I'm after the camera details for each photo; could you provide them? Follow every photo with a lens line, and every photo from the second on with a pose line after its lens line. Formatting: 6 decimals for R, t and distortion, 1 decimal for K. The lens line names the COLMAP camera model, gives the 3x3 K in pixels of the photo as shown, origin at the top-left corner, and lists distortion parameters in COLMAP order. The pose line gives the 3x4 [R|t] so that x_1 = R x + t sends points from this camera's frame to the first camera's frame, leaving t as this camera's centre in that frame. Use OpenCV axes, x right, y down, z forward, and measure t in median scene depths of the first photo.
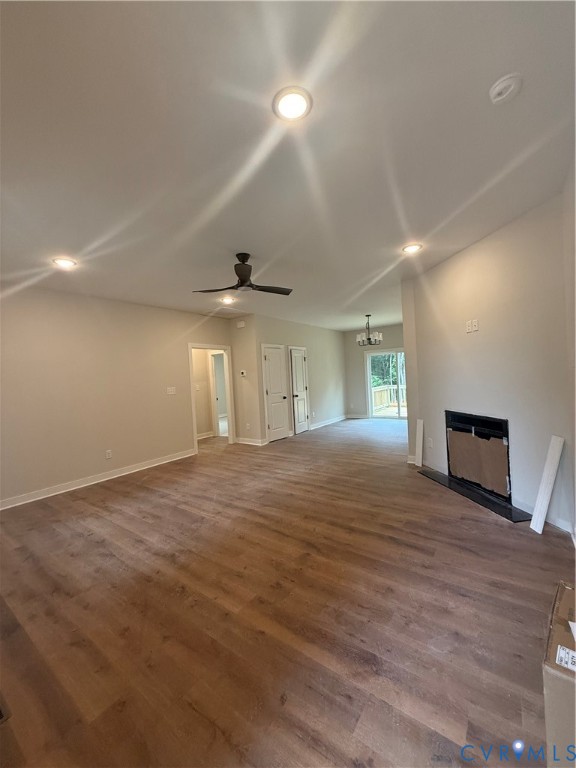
lens RADIAL K [[304.7, 0, 289.8], [0, 304.7, 383.5], [0, 0, 1]] dist [0.000562, 0.000297]
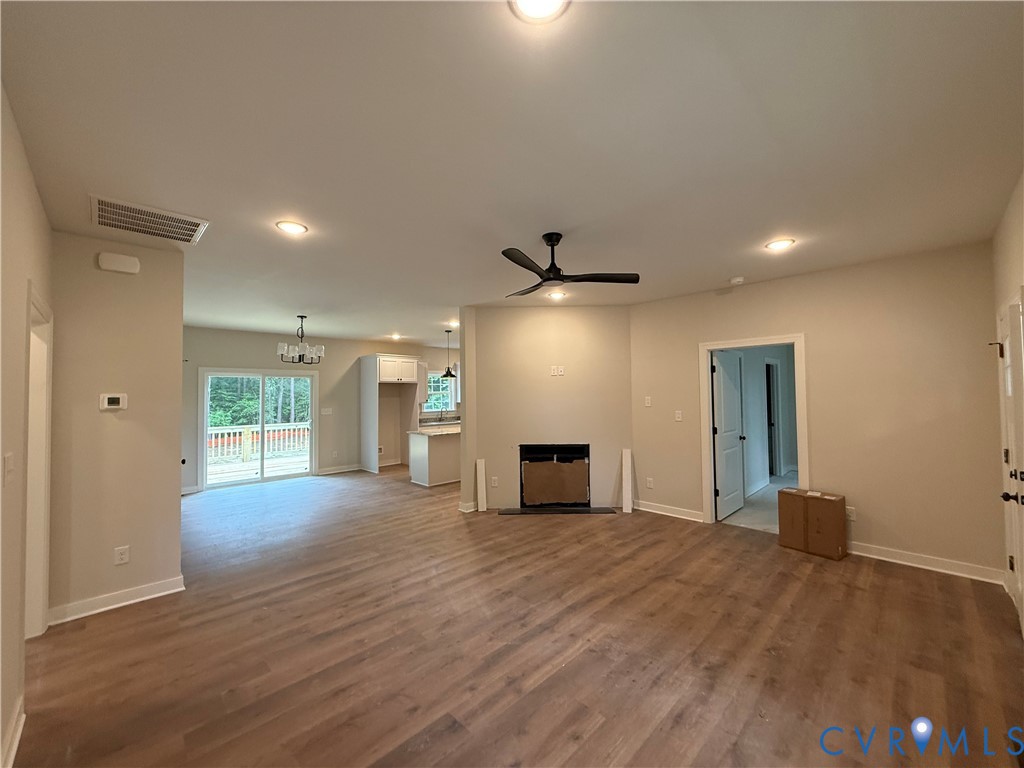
lens RADIAL K [[406.3, 0, 509.7], [0, 406.3, 386.5], [0, 0, 1]] dist [0.000562, 0.000297]
pose [[0.168624, 0.070399, 0.983163, -1.053532], [0.024979, 0.996821, -0.075661, -0.007800], [-0.985364, 0.037317, 0.166329, 0.950147]]
